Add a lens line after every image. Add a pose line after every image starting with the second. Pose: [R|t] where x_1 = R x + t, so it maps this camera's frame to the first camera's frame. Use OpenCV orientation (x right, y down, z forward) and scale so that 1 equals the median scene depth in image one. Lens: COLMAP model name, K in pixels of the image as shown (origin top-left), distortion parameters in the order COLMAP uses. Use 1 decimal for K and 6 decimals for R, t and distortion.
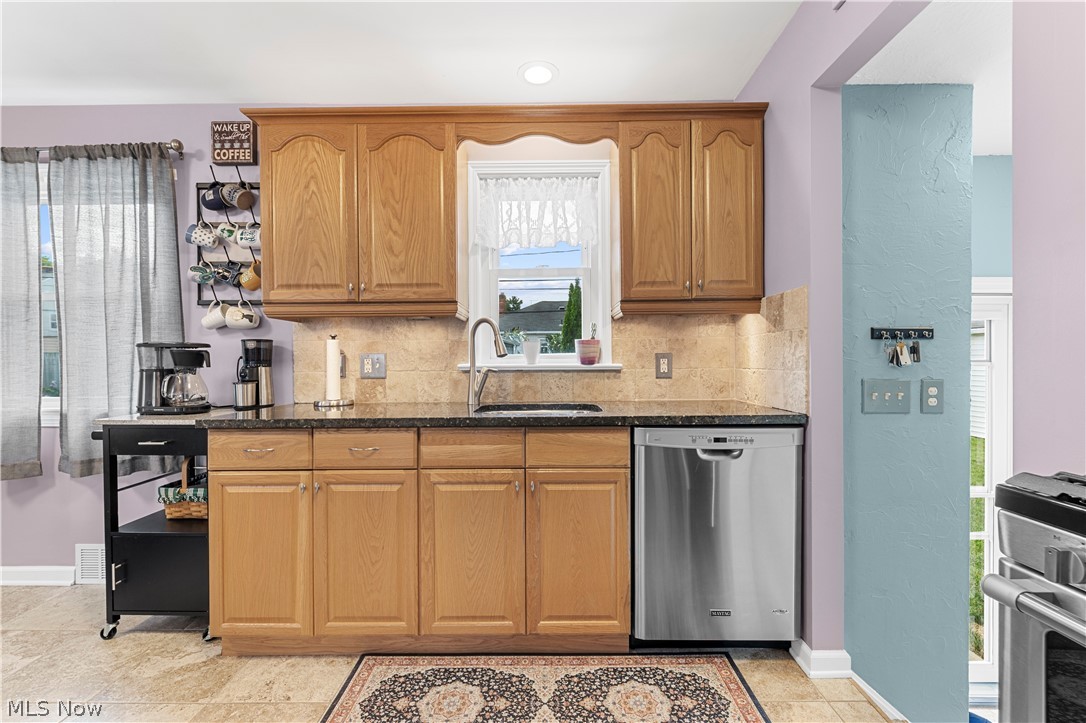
lens RADIAL K [[469.3, 0, 543.0], [0, 469.3, 361.5], [0, 0, 1]] dist [-0.002265, -0.000466]
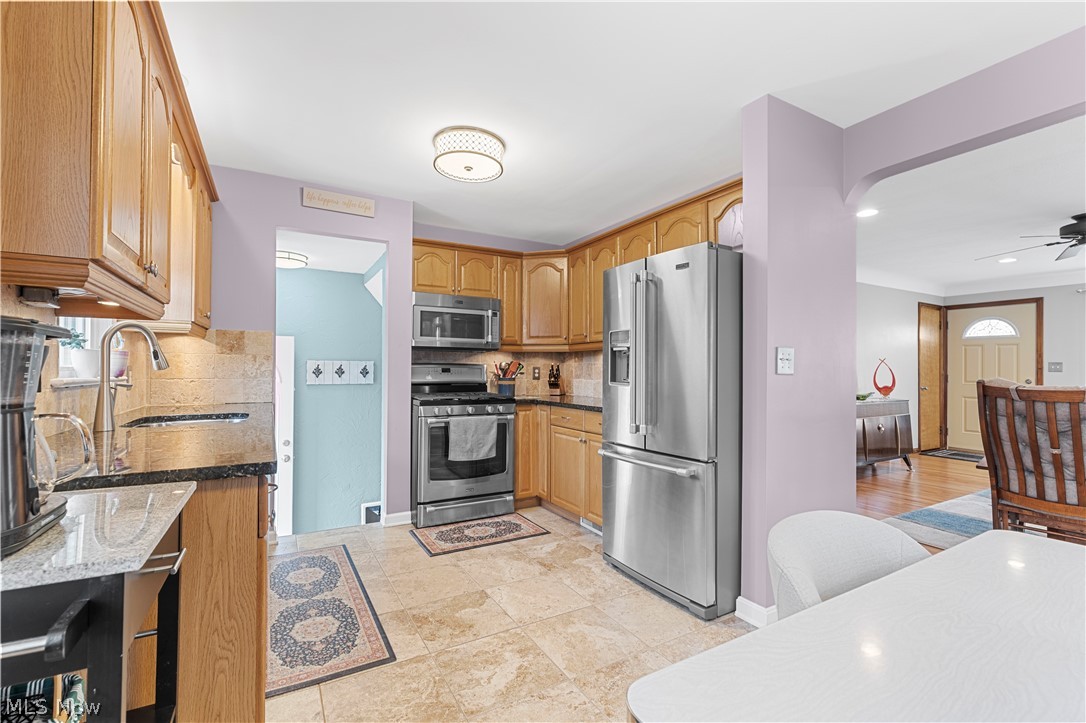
lens RADIAL K [[470.2, 0, 540.5], [0, 470.2, 365.0], [0, 0, 1]] dist [0.001830, 0.000291]
pose [[-0.503623, 0.012298, 0.863836, -1.256464], [0.004047, 0.999921, -0.011876, -0.004262], [-0.863914, -0.002485, -0.503634, 0.833132]]
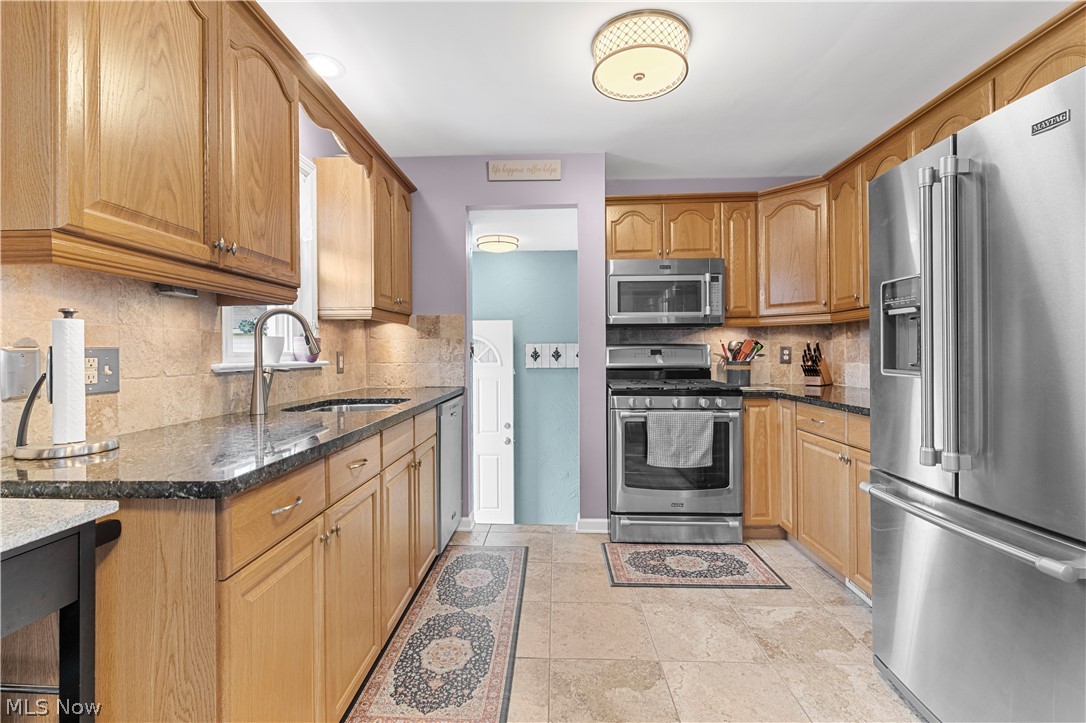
lens RADIAL K [[475.8, 0, 537.4], [0, 475.8, 351.8], [0, 0, 1]] dist [0.000108, -0.000142]
pose [[0.033369, 0.007024, 0.999418, -1.012042], [0.013492, 0.999881, -0.007478, -0.001856], [-0.999352, 0.013734, 0.033270, 0.539233]]
